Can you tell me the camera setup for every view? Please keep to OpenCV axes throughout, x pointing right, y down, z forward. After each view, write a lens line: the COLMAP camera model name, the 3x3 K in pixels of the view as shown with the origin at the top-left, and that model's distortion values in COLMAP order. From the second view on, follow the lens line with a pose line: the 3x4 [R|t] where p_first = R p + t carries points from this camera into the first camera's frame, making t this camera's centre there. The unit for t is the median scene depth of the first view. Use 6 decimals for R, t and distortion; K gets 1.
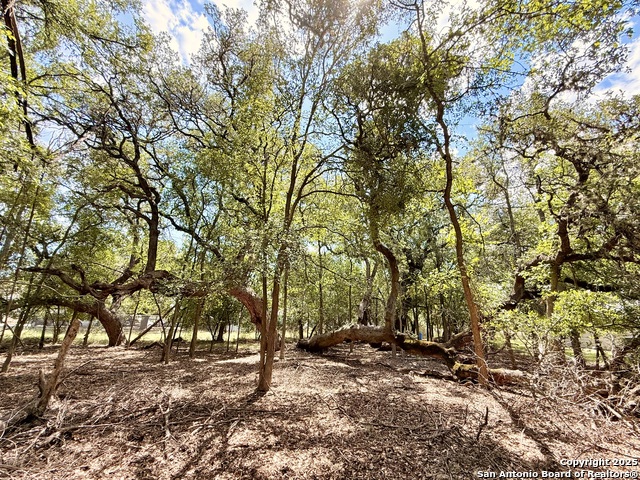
lens RADIAL K [[252.6, 0, 320.0], [0, 252.6, 240.0], [0, 0, 1]] dist [-0.000562, -0.000047]
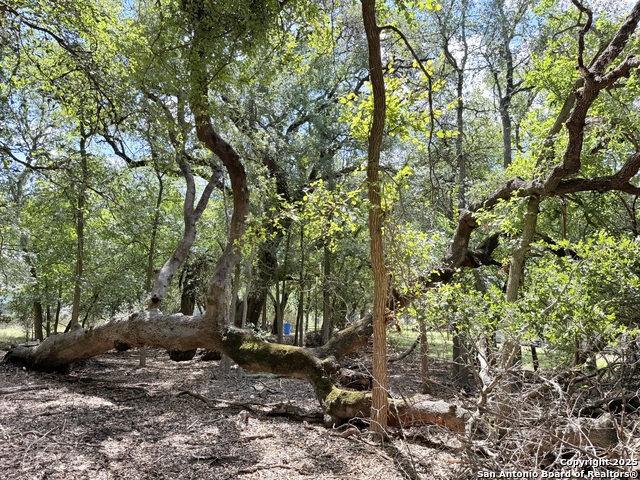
lens RADIAL K [[454.4, 0, 320.0], [0, 454.4, 240.0], [0, 0, 1]] dist [0.042363, -0.001157]
pose [[0.912665, 0.062169, 0.403954, 0.125804], [-0.130267, 0.981064, 0.143329, 0.074881], [-0.387394, -0.183433, 0.903481, 0.237055]]
